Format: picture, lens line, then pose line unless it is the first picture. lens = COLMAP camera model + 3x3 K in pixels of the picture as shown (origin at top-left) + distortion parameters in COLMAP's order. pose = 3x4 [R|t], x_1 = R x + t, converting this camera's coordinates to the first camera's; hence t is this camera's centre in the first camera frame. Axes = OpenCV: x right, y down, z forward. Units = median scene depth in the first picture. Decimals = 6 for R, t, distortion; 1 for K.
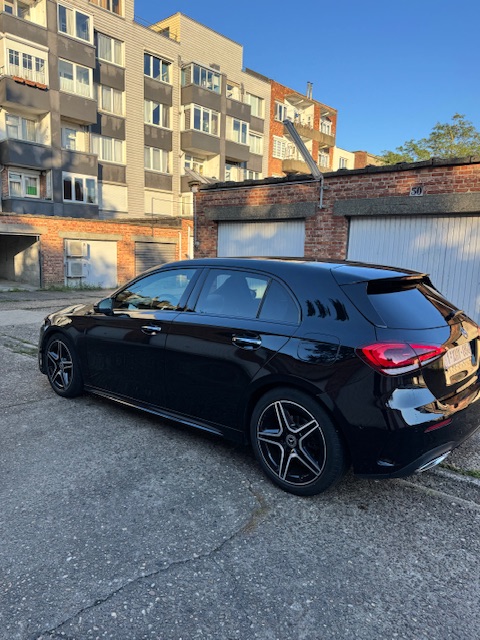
lens RADIAL K [[472.8, 0, 240.0], [0, 472.8, 320.0], [0, 0, 1]] dist [0.062420, -0.083036]
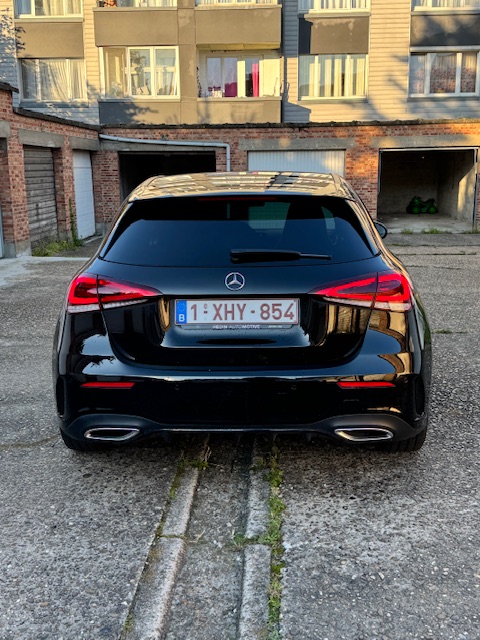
lens RADIAL K [[791.3, 0, 240.0], [0, 791.3, 320.0], [0, 0, 1]] dist [0.193235, -0.514885]
pose [[0.596795, 0.114817, -0.794137, 0.211495], [-0.087013, 0.993133, 0.078197, -0.000768], [0.797662, 0.022432, 0.602687, 0.054652]]
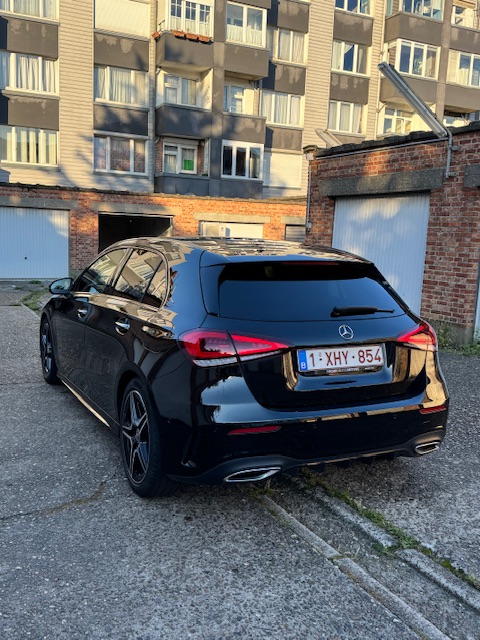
lens RADIAL K [[644.4, 0, 240.0], [0, 644.4, 320.0], [0, 0, 1]] dist [0.170058, -0.414800]
pose [[0.919558, 0.061518, -0.388110, 0.109856], [-0.069978, 0.997519, -0.007686, 0.004570], [0.386674, 0.034226, 0.921581, -0.011393]]
